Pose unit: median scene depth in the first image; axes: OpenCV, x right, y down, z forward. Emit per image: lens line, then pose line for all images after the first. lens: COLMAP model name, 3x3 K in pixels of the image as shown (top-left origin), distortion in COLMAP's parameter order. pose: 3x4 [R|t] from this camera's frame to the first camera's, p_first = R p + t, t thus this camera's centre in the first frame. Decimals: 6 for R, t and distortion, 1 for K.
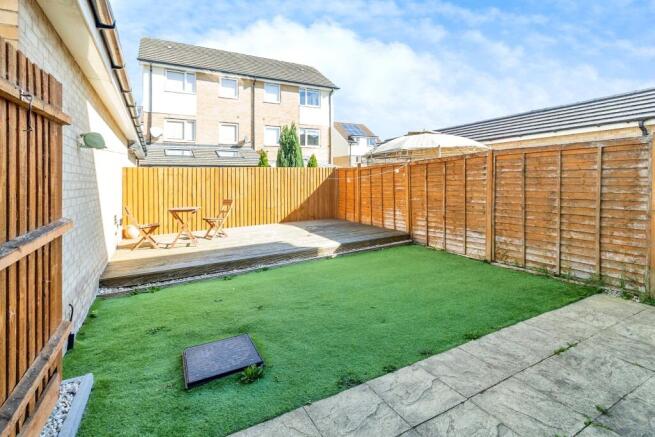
lens RADIAL K [[304.9, 0, 305.3], [0, 304.9, 181.3], [0, 0, 1]] dist [0.001238, 0.000386]
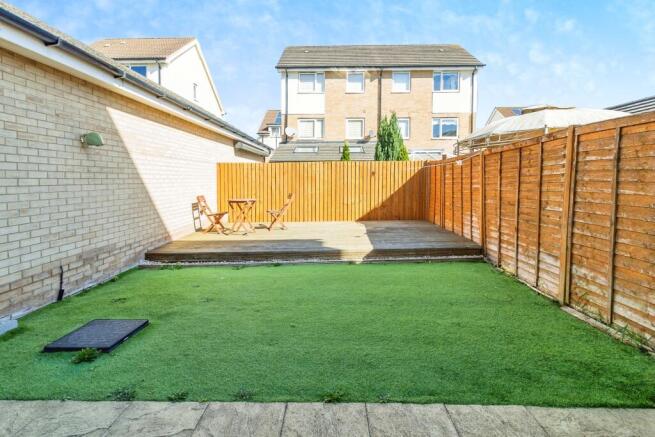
lens RADIAL K [[304.9, 0, 320.7], [0, 304.9, 190.9], [0, 0, 1]] dist [0.001238, 0.000386]
pose [[0.882249, 0.030592, -0.469788, 0.362133], [-0.010413, 0.998910, 0.045493, 0.004204], [0.470667, -0.035244, 0.881607, 0.171475]]
